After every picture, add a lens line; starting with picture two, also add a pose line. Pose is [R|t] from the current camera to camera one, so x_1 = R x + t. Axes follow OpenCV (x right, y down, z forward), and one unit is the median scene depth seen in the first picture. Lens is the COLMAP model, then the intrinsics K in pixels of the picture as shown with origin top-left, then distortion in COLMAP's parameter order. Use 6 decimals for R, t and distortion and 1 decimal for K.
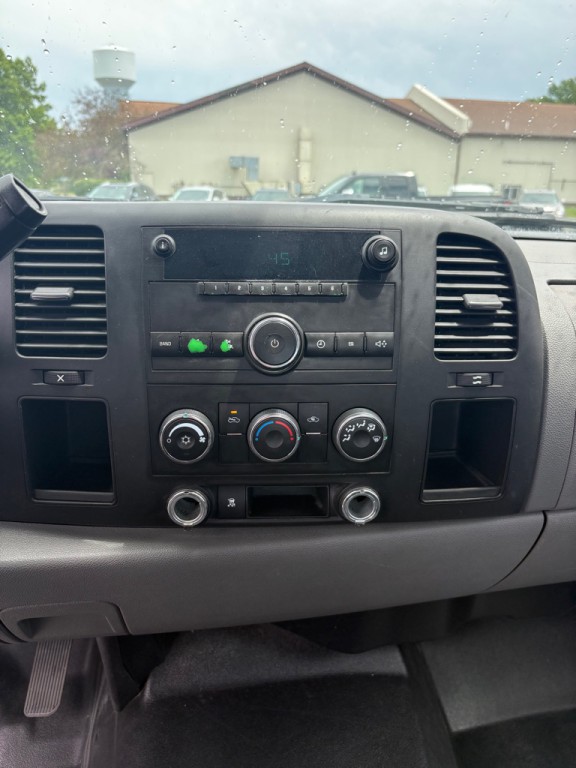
lens RADIAL K [[585.4, 0, 289.9], [0, 585.4, 397.4], [0, 0, 1]] dist [0.026234, -0.032524]
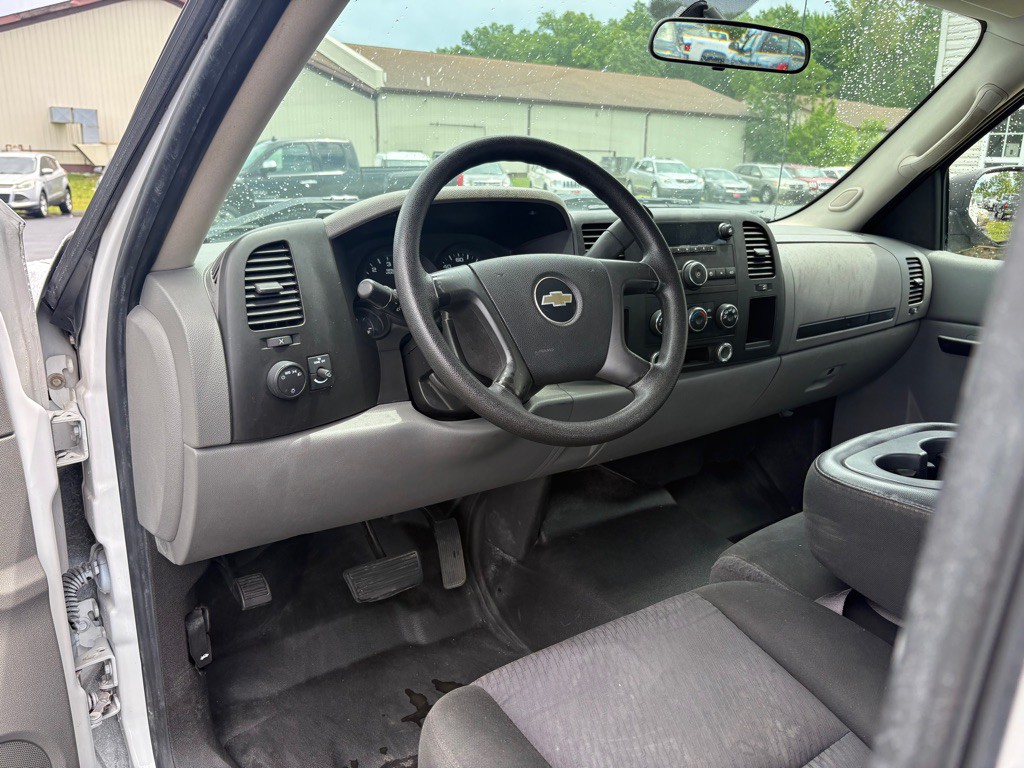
lens RADIAL K [[772.7, 0, 513.8], [0, 772.7, 400.4], [0, 0, 1]] dist [0.034035, -0.043554]
pose [[0.903679, -0.123085, 0.410140, -1.716678], [0.136758, 0.990596, -0.004041, 0.264198], [-0.405786, 0.059741, 0.912014, -1.194192]]
